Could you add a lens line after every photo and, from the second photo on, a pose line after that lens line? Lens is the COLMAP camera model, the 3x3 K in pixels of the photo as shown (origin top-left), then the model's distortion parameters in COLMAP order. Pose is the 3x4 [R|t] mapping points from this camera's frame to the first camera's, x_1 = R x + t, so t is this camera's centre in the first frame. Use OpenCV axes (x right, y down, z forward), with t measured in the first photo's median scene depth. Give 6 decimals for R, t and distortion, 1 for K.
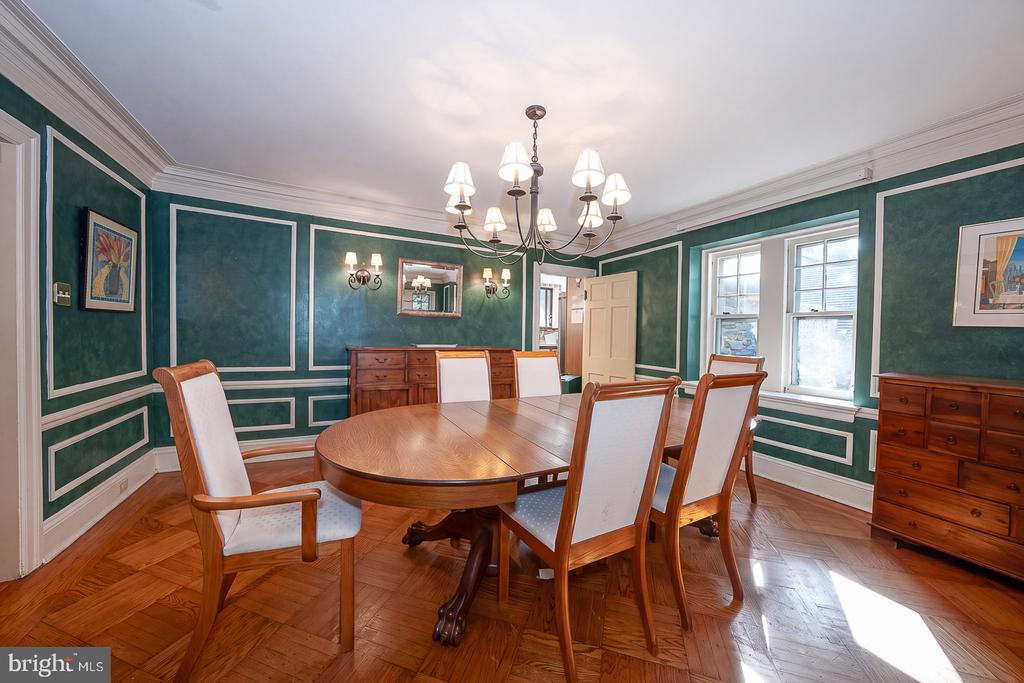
lens RADIAL K [[359.2, 0, 513.1], [0, 359.2, 336.1], [0, 0, 1]] dist [-0.015959, -0.000017]
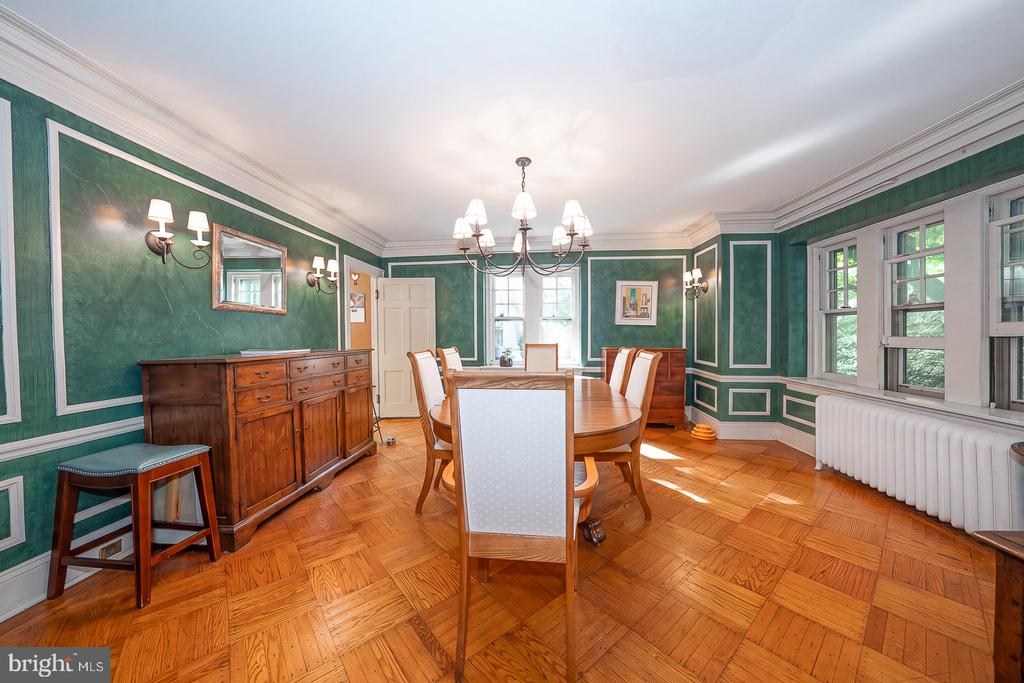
lens RADIAL K [[353.4, 0, 513.1], [0, 353.4, 337.9], [0, 0, 1]] dist [-0.029581, 0.007224]
pose [[0.548454, -0.031997, 0.835569, -0.615765], [0.022321, 0.999472, 0.023622, -0.009295], [-0.835883, 0.005695, 0.548878, 0.202632]]
